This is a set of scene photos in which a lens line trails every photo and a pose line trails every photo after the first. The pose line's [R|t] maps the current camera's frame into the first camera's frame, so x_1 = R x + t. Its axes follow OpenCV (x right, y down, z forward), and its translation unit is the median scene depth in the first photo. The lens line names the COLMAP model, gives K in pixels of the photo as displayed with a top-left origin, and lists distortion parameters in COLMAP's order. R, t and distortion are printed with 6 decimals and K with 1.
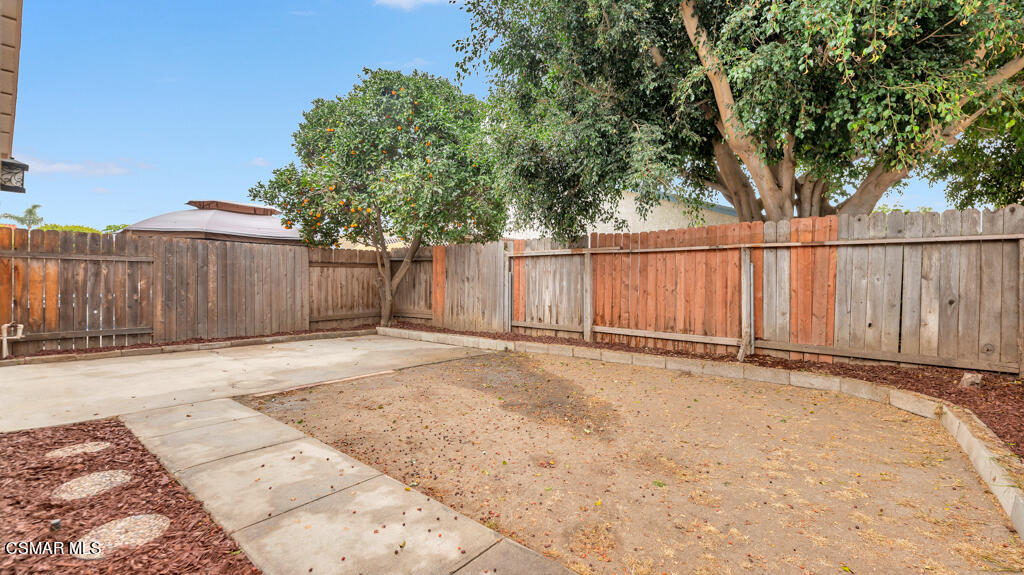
lens RADIAL K [[415.6, 0, 546.3], [0, 415.6, 287.2], [0, 0, 1]] dist [0.006960, -0.001797]
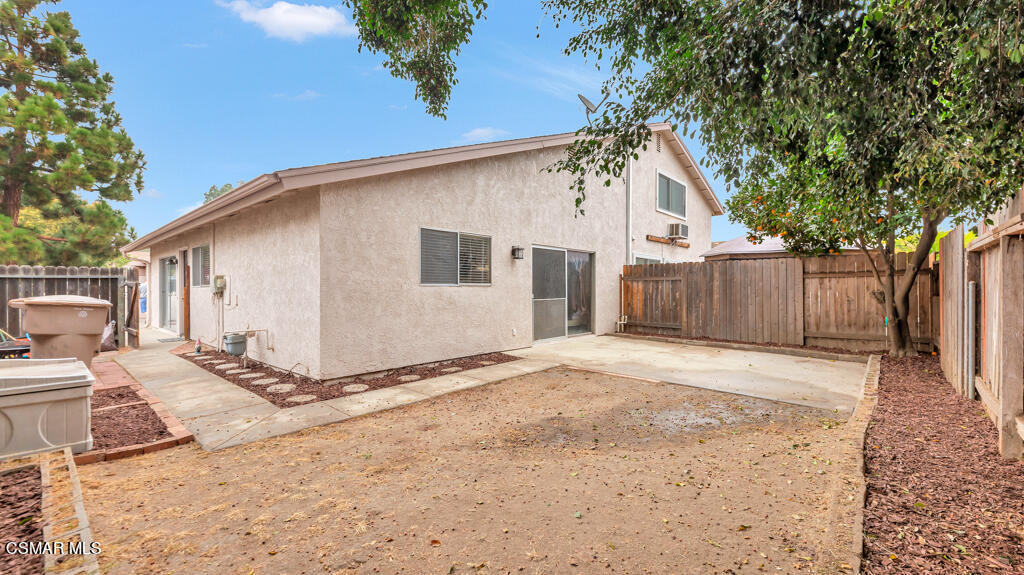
lens RADIAL K [[415.6, 0, 517.0], [0, 415.6, 287.9], [0, 0, 1]] dist [0.006960, -0.001797]
pose [[-0.087406, -0.002542, -0.996169, 0.806943], [-0.010373, 0.999945, -0.001642, -0.036040], [0.996119, 0.010189, -0.087428, 0.820755]]
